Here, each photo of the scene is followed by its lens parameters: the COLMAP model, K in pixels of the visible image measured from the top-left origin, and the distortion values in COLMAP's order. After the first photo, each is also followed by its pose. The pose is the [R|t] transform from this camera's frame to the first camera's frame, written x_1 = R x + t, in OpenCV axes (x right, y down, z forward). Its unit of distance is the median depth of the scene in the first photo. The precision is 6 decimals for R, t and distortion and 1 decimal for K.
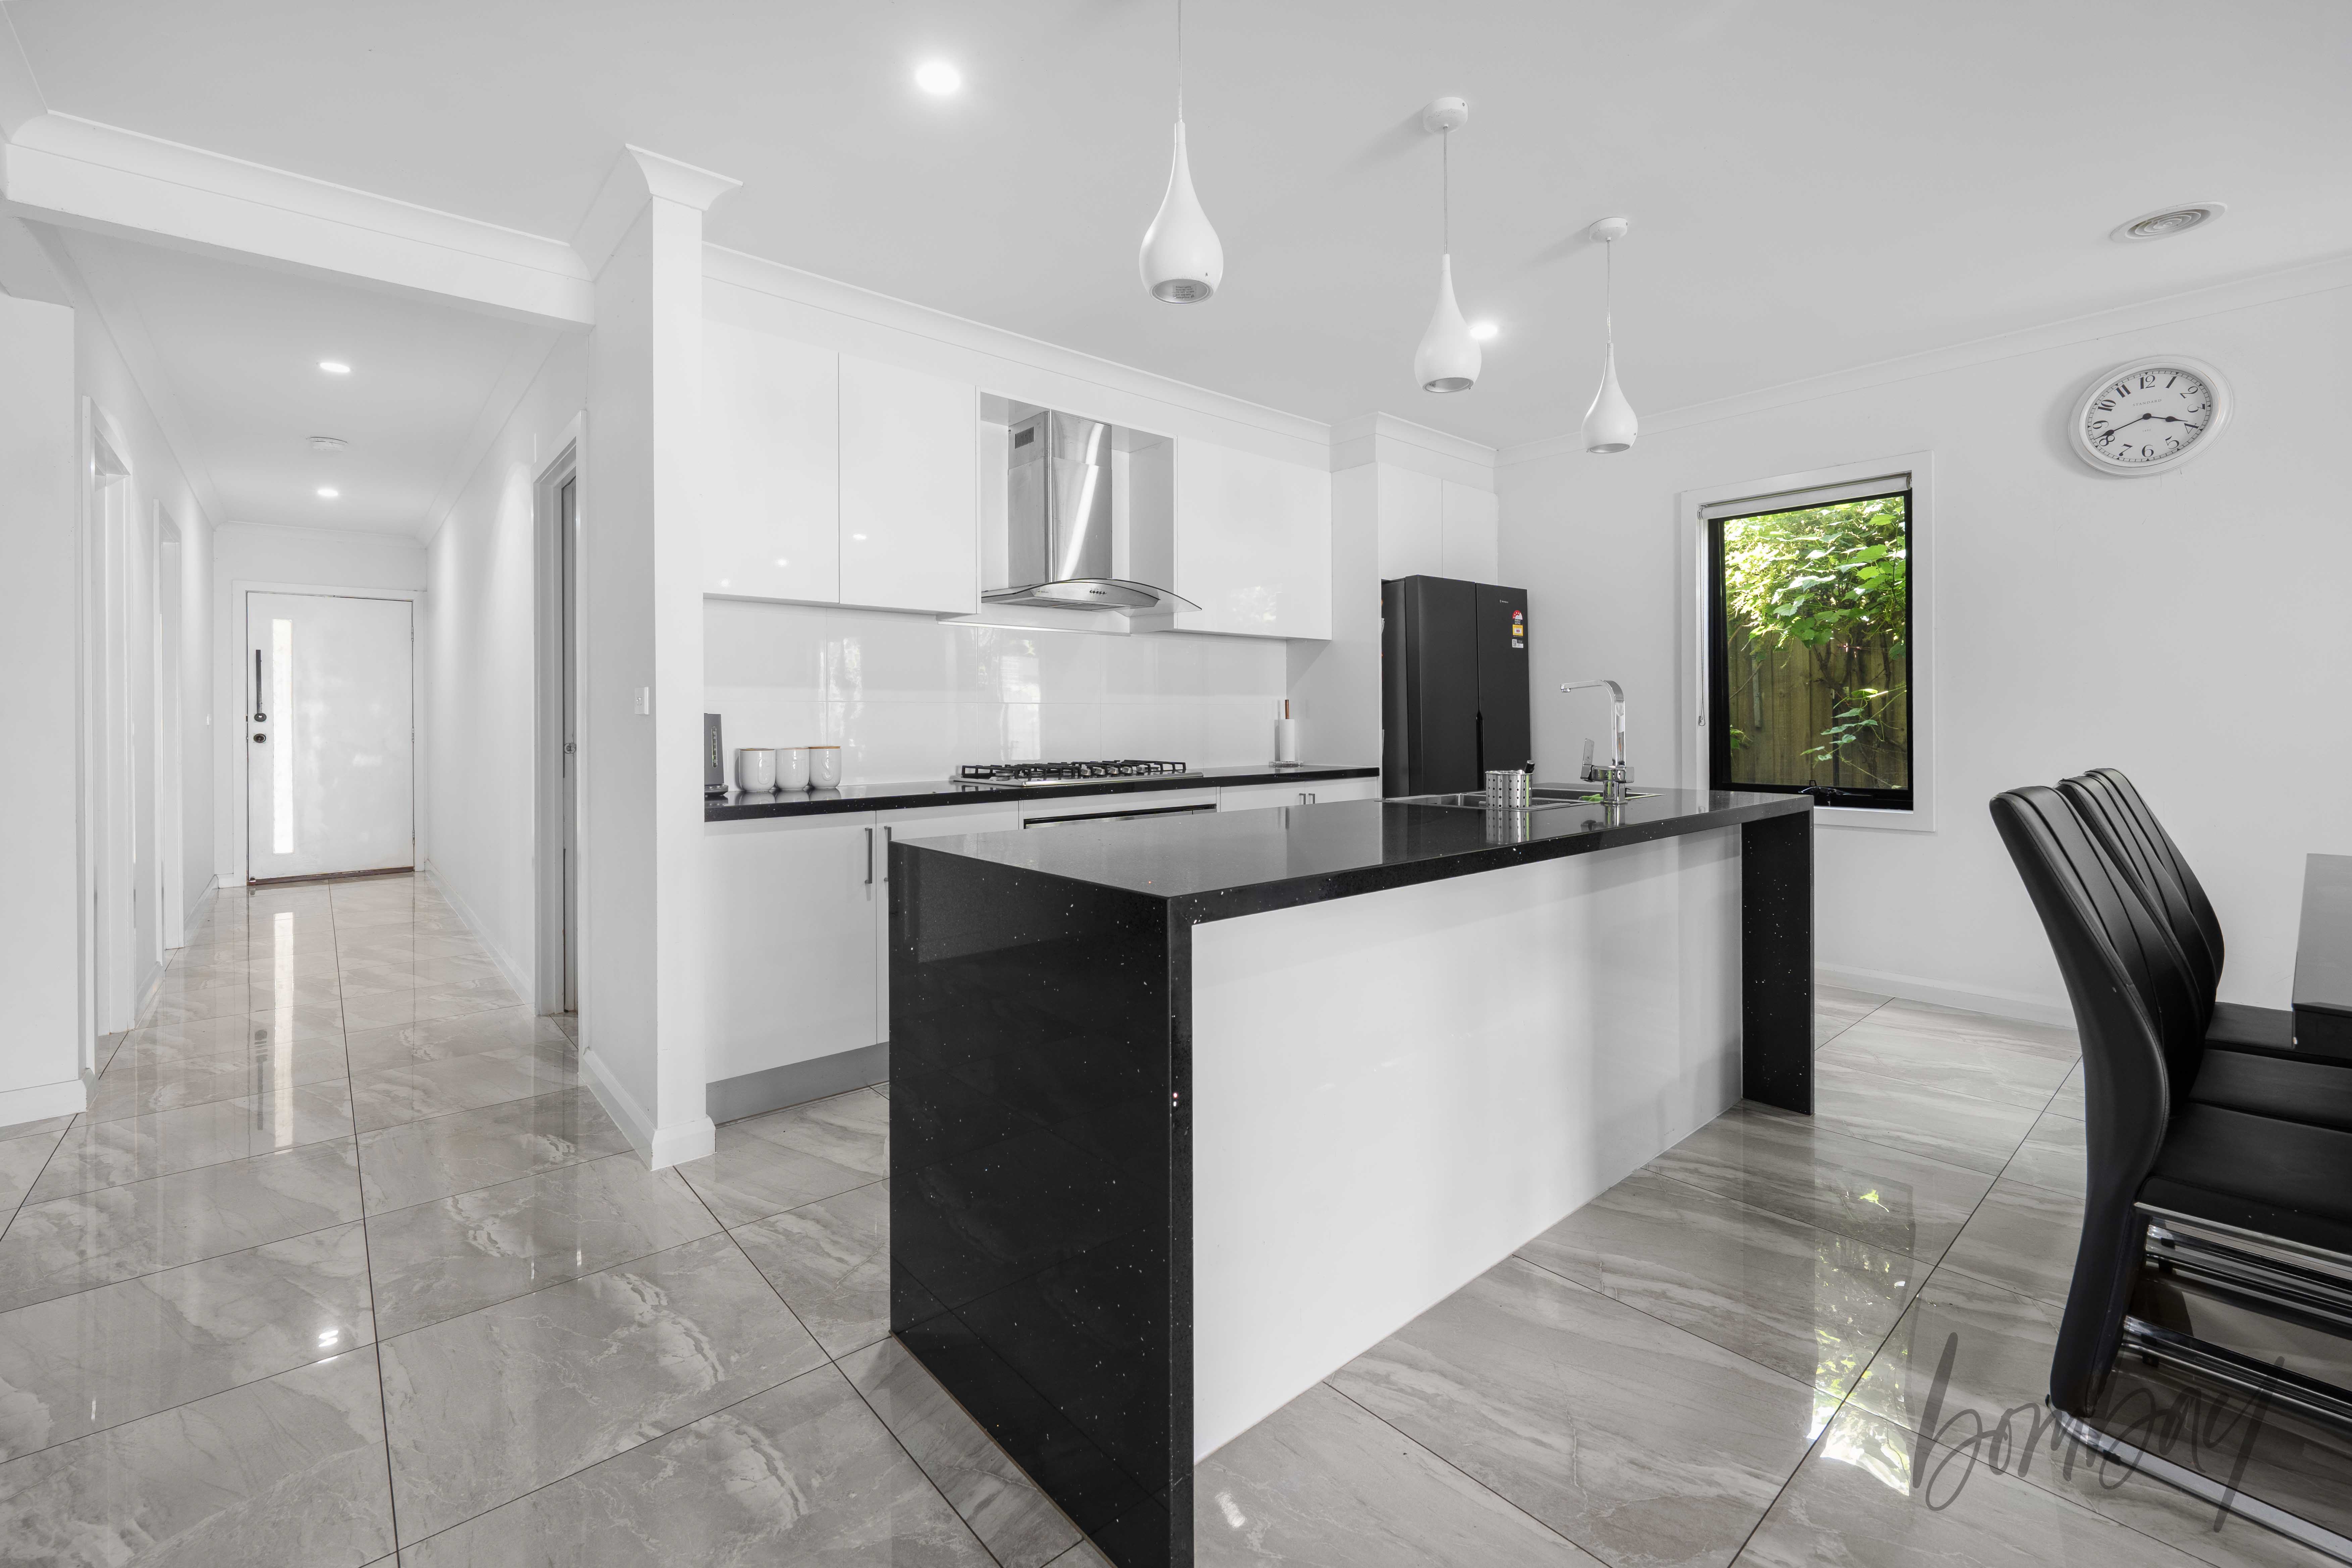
lens RADIAL K [[998.3, 0, 1185.4], [0, 998.3, 712.6], [0, 0, 1]] dist [-0.001131, 0.000174]
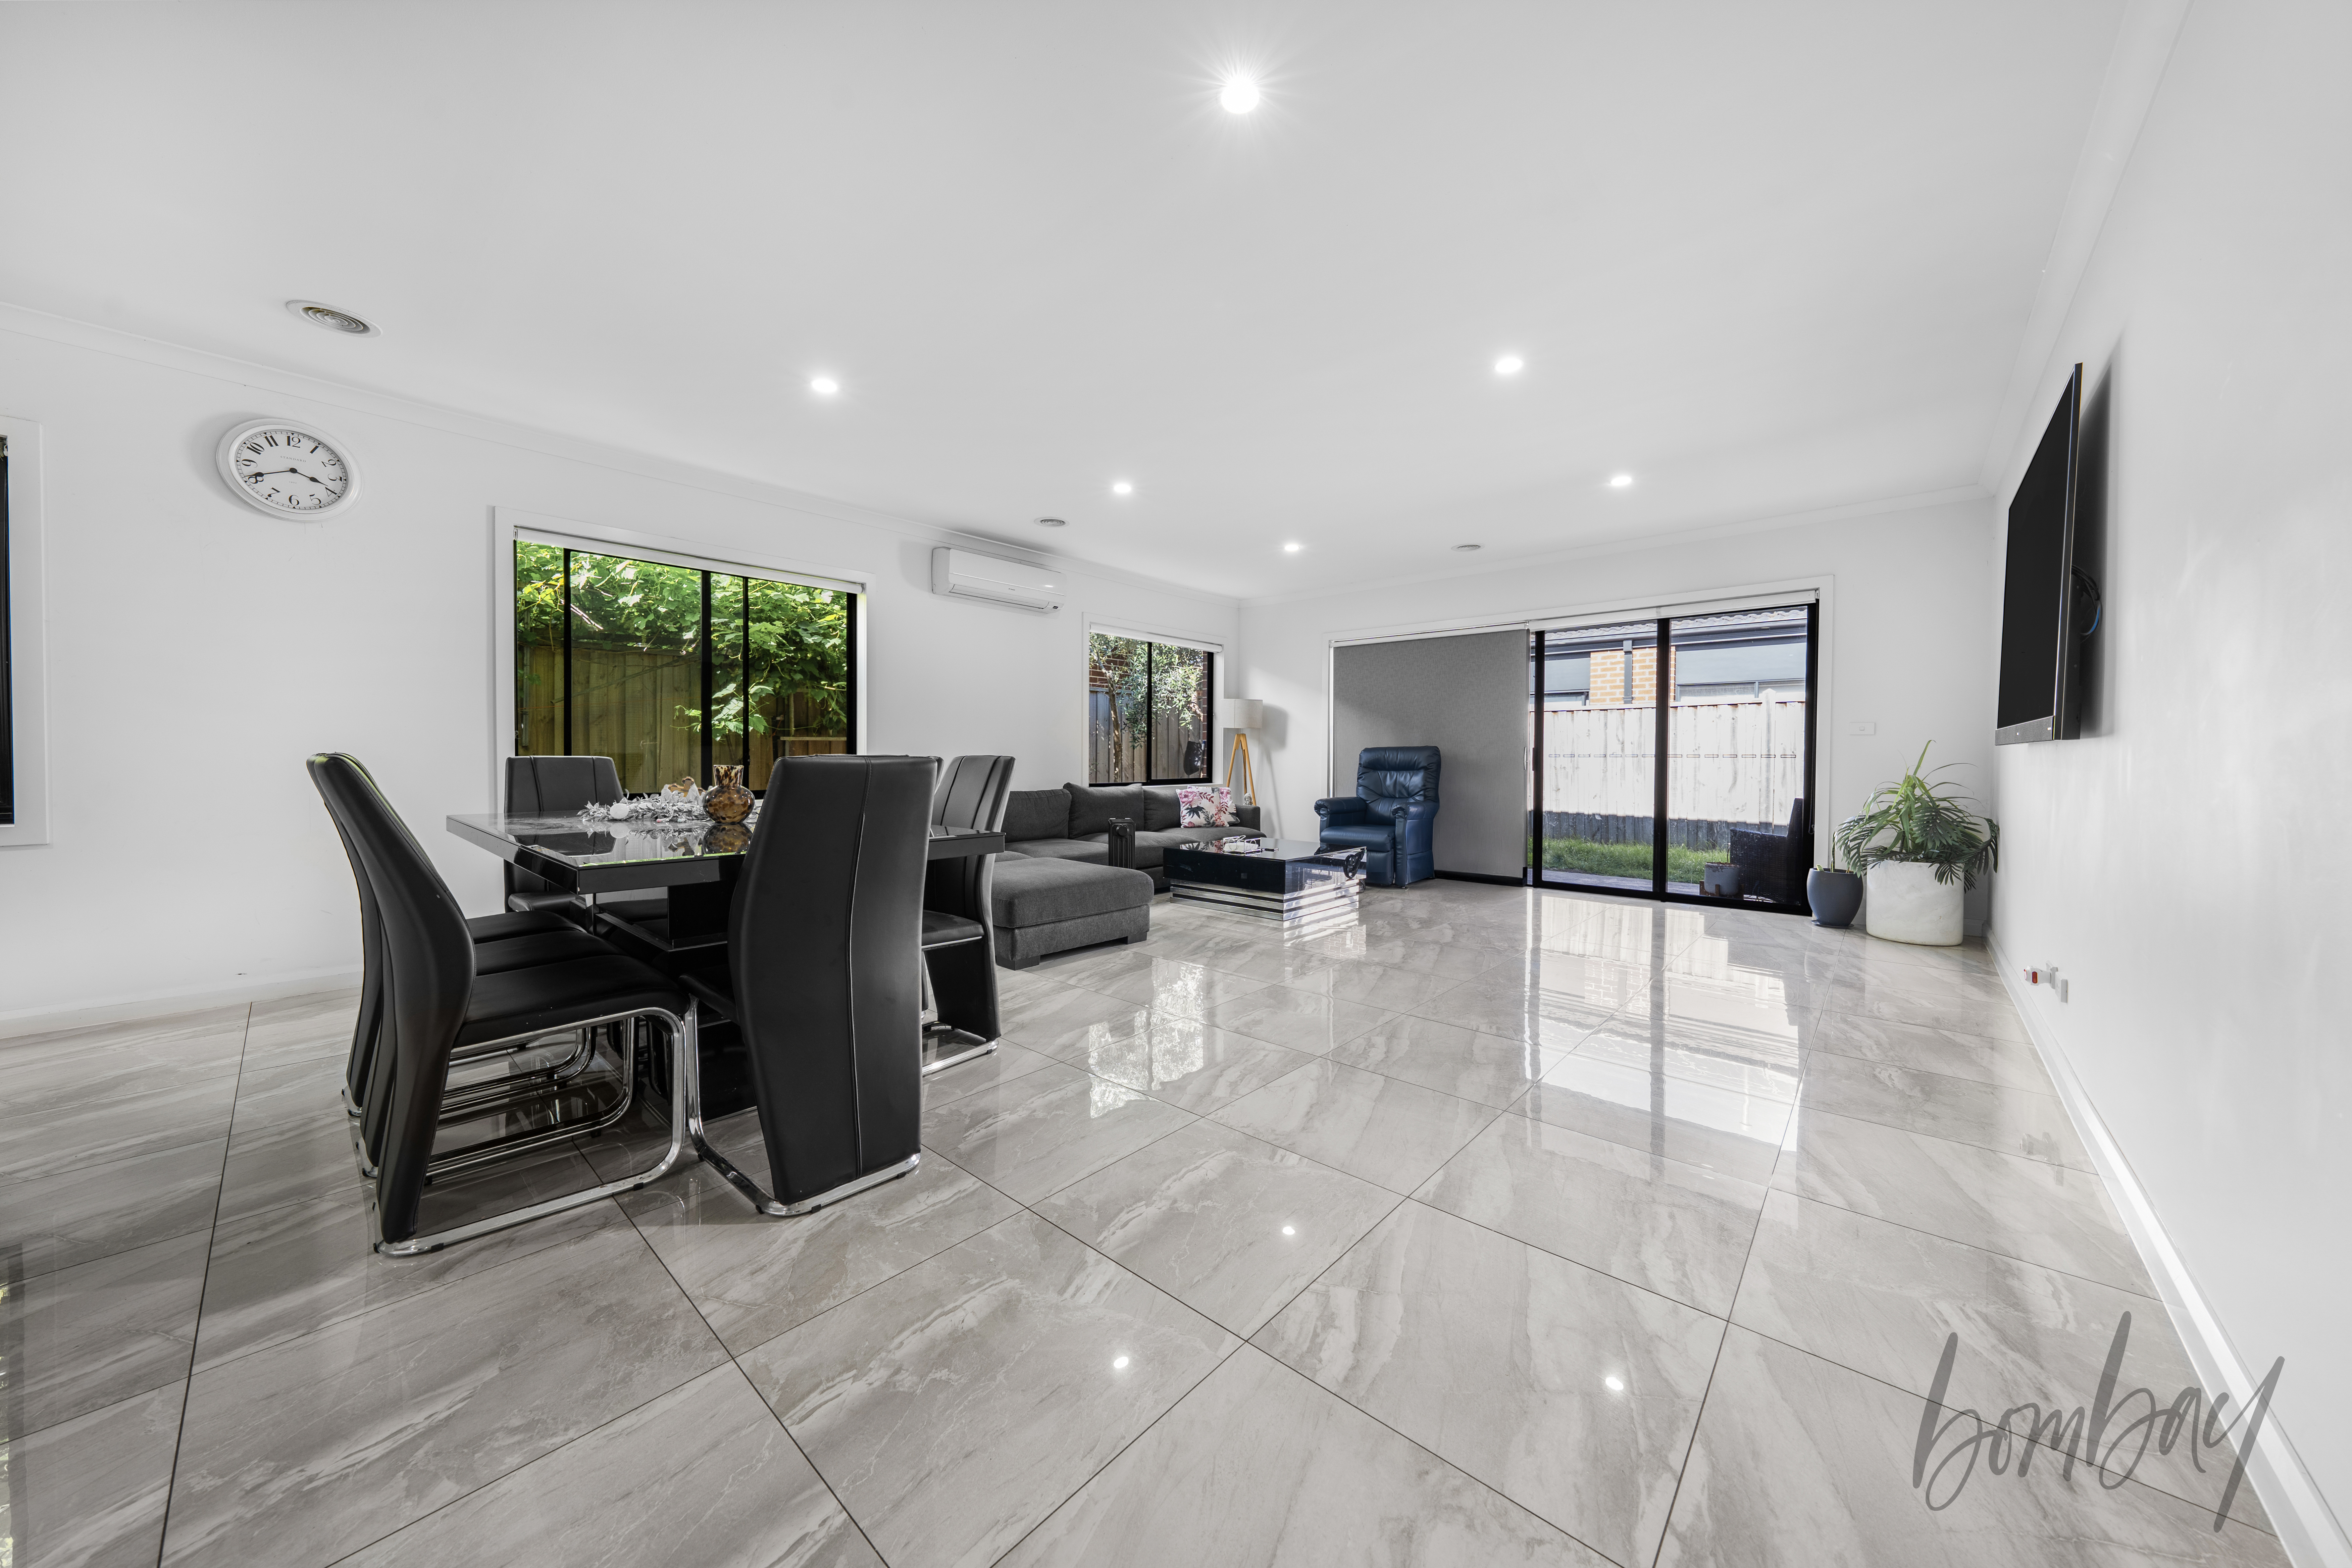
lens RADIAL K [[801.7, 0, 1176.0], [0, 801.7, 784.0], [0, 0, 1]] dist [-0.008870, -0.000026]
pose [[-0.123424, -0.027041, 0.991985, -0.111569], [-0.008877, 0.999619, 0.026145, 0.042449], [-0.992314, -0.005579, -0.123617, 0.073091]]
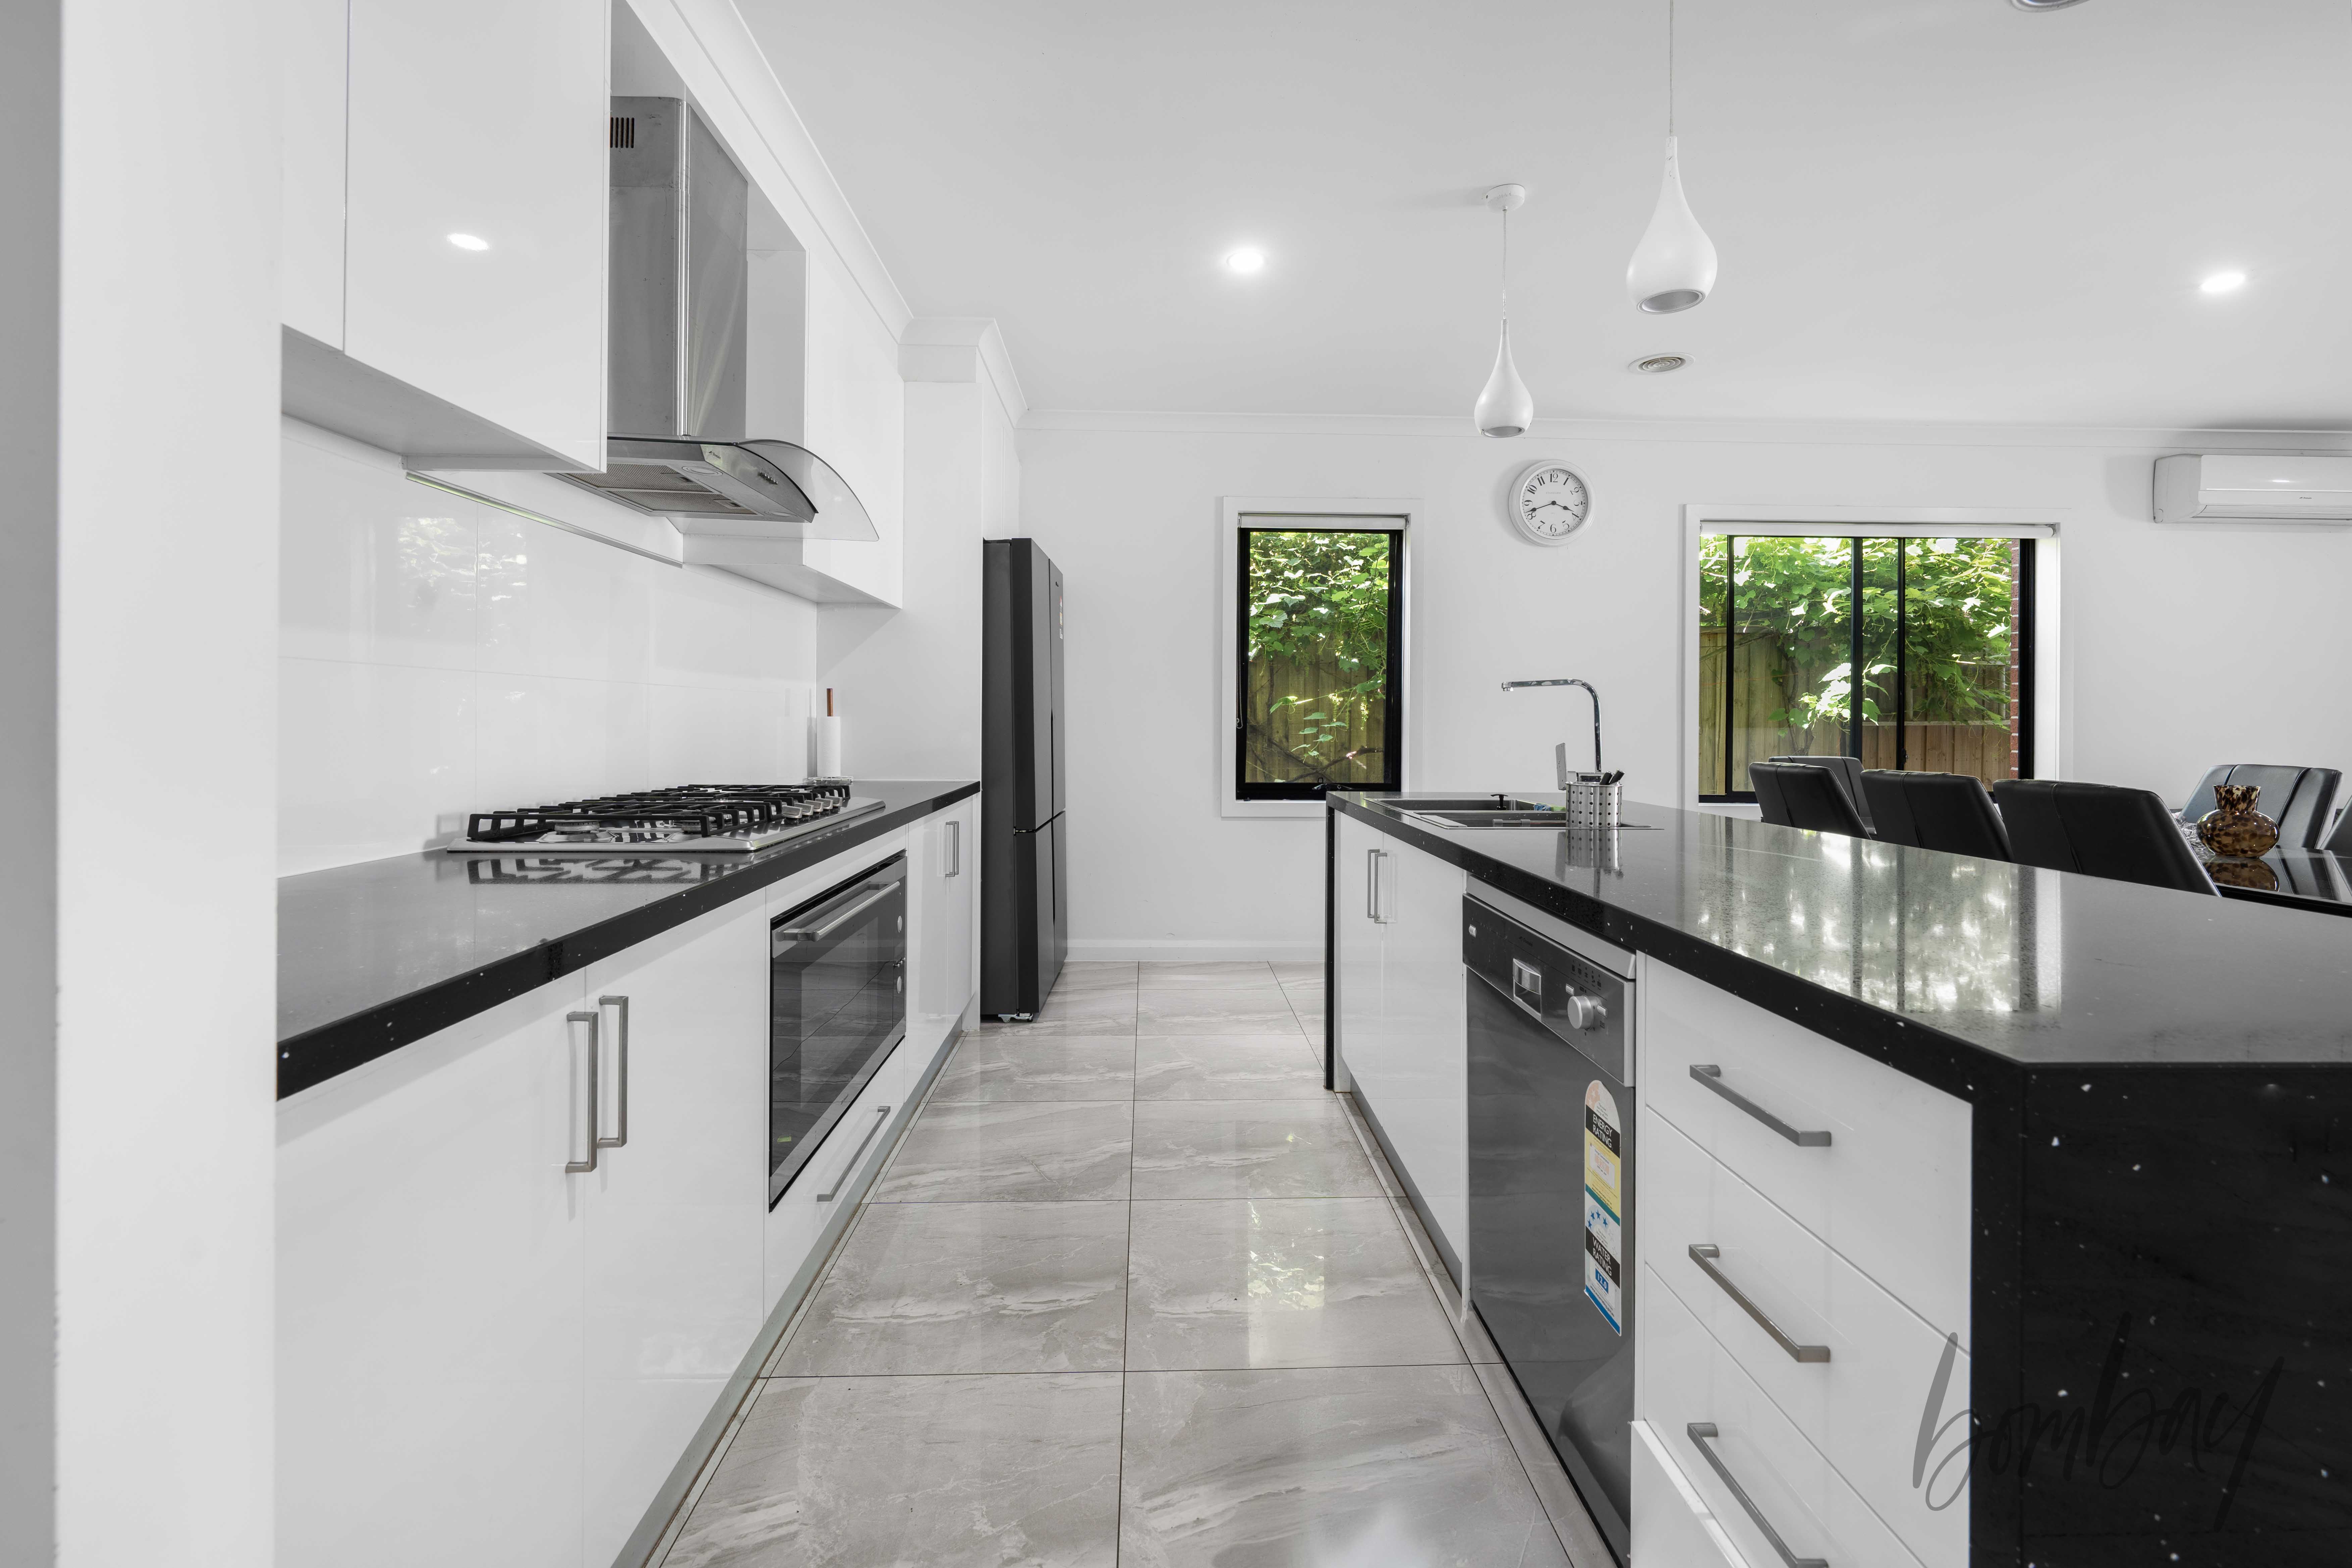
lens RADIAL K [[998.3, 0, 1185.4], [0, 998.3, 712.6], [0, 0, 1]] dist [-0.001131, 0.000174]
pose [[0.629014, 0.017995, 0.777185, -0.405246], [-0.013726, 0.999833, -0.012042, 0.011119], [-0.777272, -0.003093, 0.629157, 0.542381]]
